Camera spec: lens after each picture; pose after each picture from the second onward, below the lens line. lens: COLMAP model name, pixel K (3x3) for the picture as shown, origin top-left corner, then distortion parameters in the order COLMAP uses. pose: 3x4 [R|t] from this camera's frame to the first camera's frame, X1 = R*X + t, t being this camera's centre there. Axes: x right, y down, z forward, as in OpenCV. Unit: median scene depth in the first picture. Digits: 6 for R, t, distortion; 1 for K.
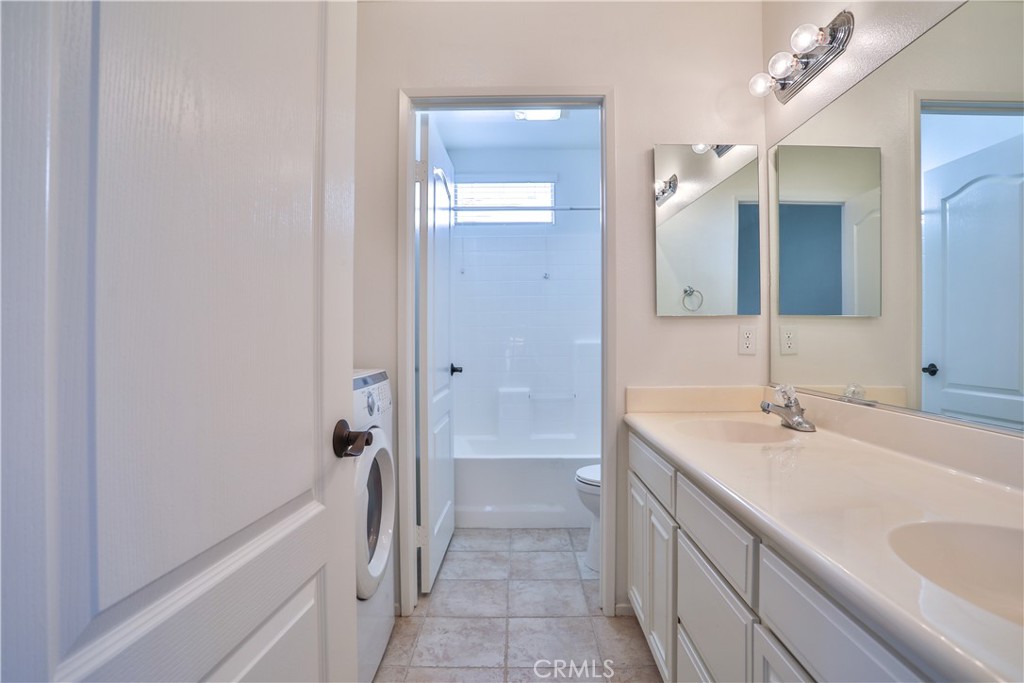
lens RADIAL K [[557.7, 0, 515.7], [0, 557.7, 331.5], [0, 0, 1]] dist [-0.051672, 0.029155]
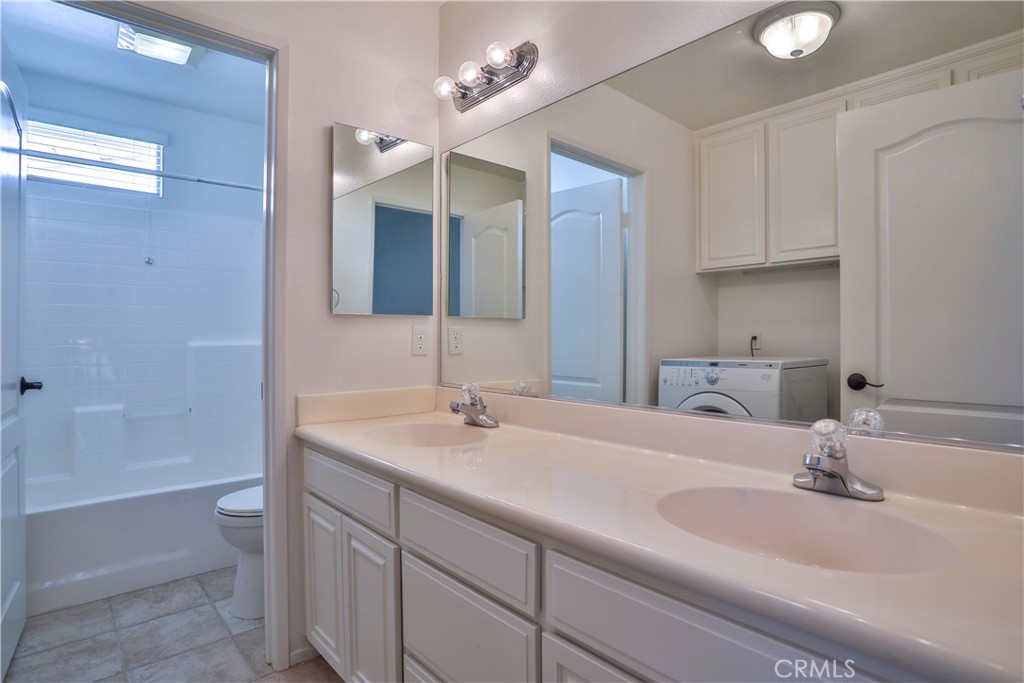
lens RADIAL K [[557.7, 0, 515.7], [0, 557.7, 331.5], [0, 0, 1]] dist [-0.051672, 0.029155]
pose [[0.751250, 0.006995, 0.659981, -0.111712], [-0.007268, 0.999971, -0.002325, 0.000416], [-0.659978, -0.003050, 0.751279, 0.134867]]
